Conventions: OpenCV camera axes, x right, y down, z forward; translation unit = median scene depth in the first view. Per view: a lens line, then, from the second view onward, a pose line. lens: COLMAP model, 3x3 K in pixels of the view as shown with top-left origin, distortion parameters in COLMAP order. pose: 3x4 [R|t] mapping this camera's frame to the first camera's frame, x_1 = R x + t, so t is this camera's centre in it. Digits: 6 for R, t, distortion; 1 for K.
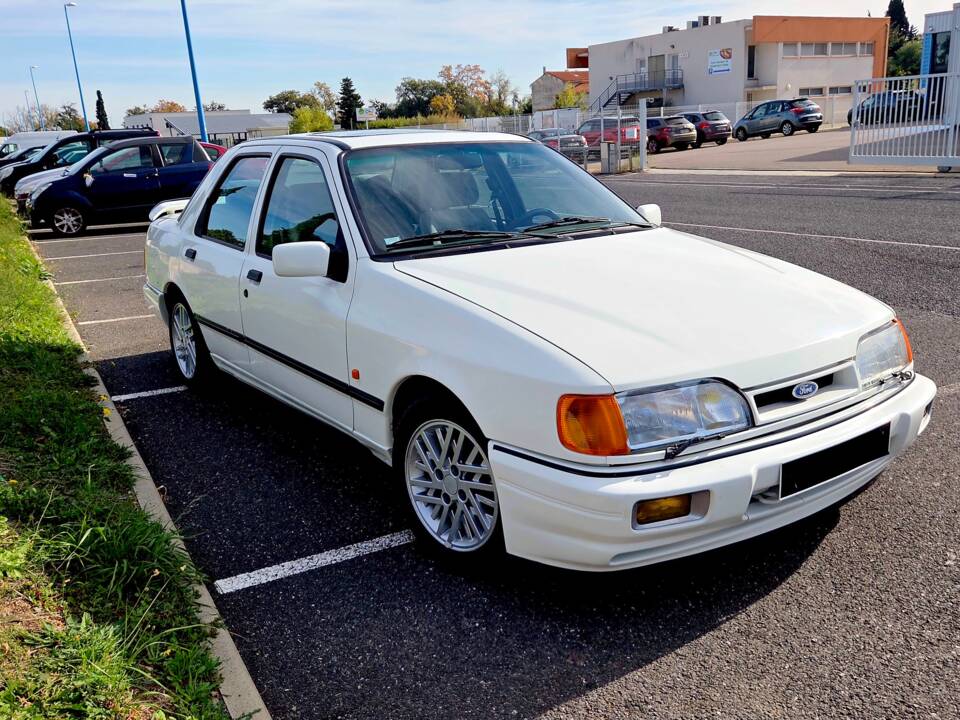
lens RADIAL K [[852.7, 0, 495.2], [0, 852.7, 354.8], [0, 0, 1]] dist [0.089301, -0.001029]
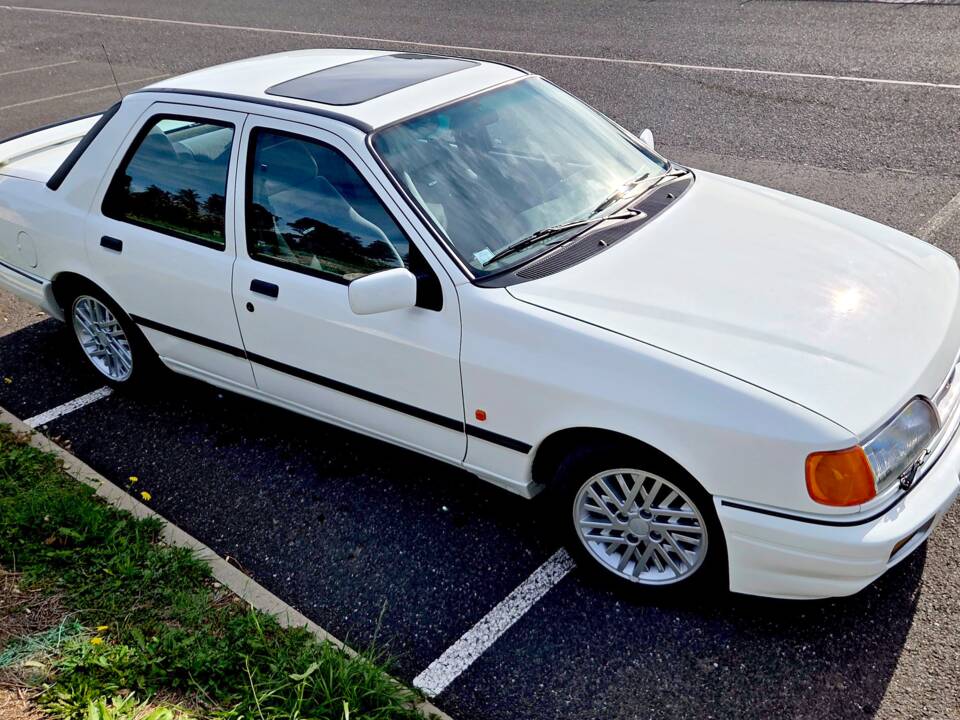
lens RADIAL K [[859.9, 0, 533.4], [0, 859.9, 356.3], [0, 0, 1]] dist [0.094545, -0.108726]
pose [[0.932749, -0.189245, 0.306864, -0.322164], [0.111696, 0.960965, 0.253122, -0.222999], [-0.342788, -0.201823, 0.917477, 0.133062]]
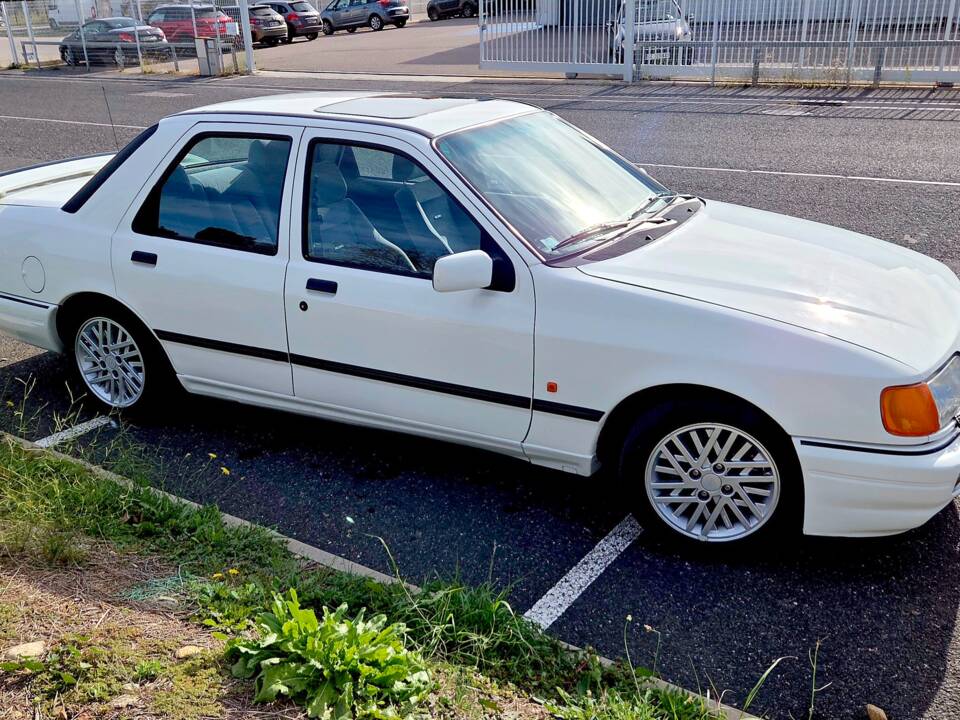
lens RADIAL K [[937.5, 0, 468.4], [0, 937.5, 378.2], [0, 0, 1]] dist [0.103961, -0.136147]
pose [[0.898624, -0.148524, 0.412814, -0.580890], [0.101342, 0.985777, 0.134063, -0.118229], [-0.426854, -0.078637, 0.900895, 0.074581]]
